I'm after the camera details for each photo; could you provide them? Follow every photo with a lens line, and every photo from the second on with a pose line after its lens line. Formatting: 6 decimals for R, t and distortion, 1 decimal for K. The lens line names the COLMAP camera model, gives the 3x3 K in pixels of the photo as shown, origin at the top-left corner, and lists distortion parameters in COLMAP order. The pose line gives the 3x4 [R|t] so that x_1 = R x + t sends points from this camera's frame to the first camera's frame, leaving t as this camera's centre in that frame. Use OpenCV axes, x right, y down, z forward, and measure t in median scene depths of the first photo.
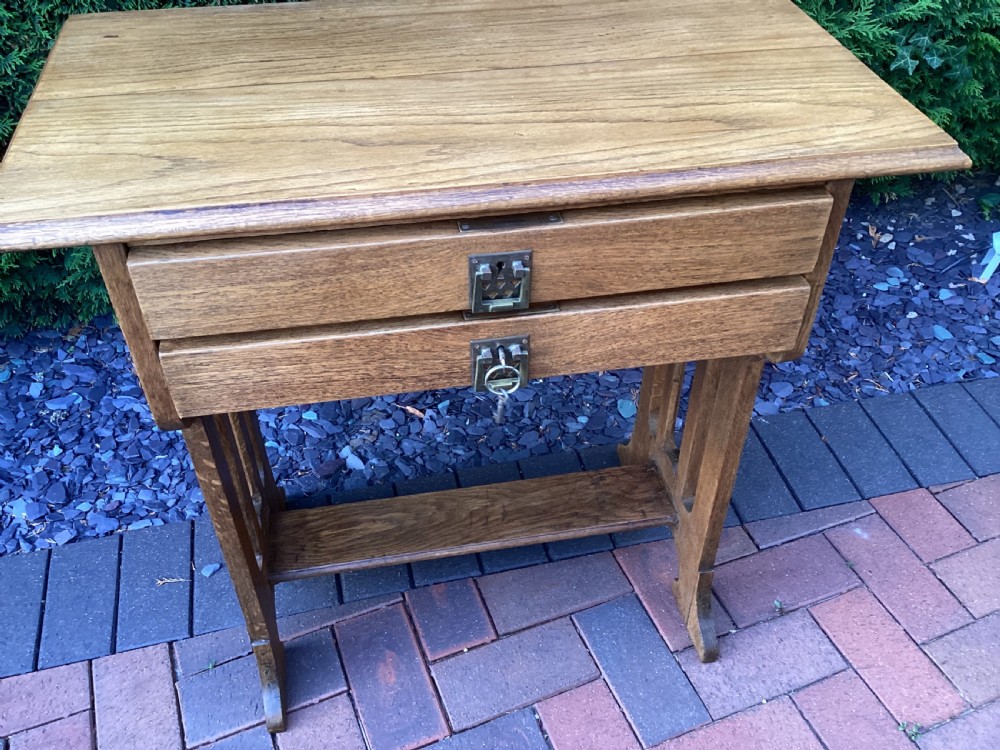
lens RADIAL K [[906.4, 0, 480.4], [0, 906.4, 366.1], [0, 0, 1]] dist [0.079803, -0.172127]
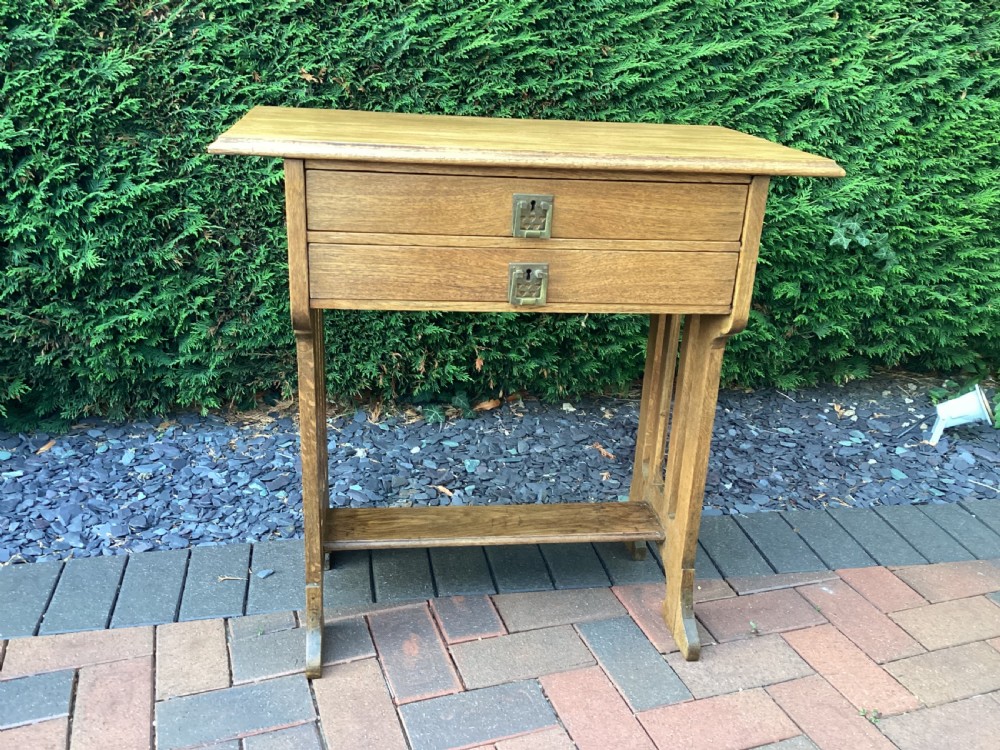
lens RADIAL K [[906.4, 0, 484.1], [0, 906.4, 355.2], [0, 0, 1]] dist [0.079803, -0.172127]
pose [[0.997826, 0.061157, -0.024577, -0.005134], [-0.065908, 0.929045, -0.364049, 0.422582], [0.000569, 0.364877, 0.931055, -0.213783]]
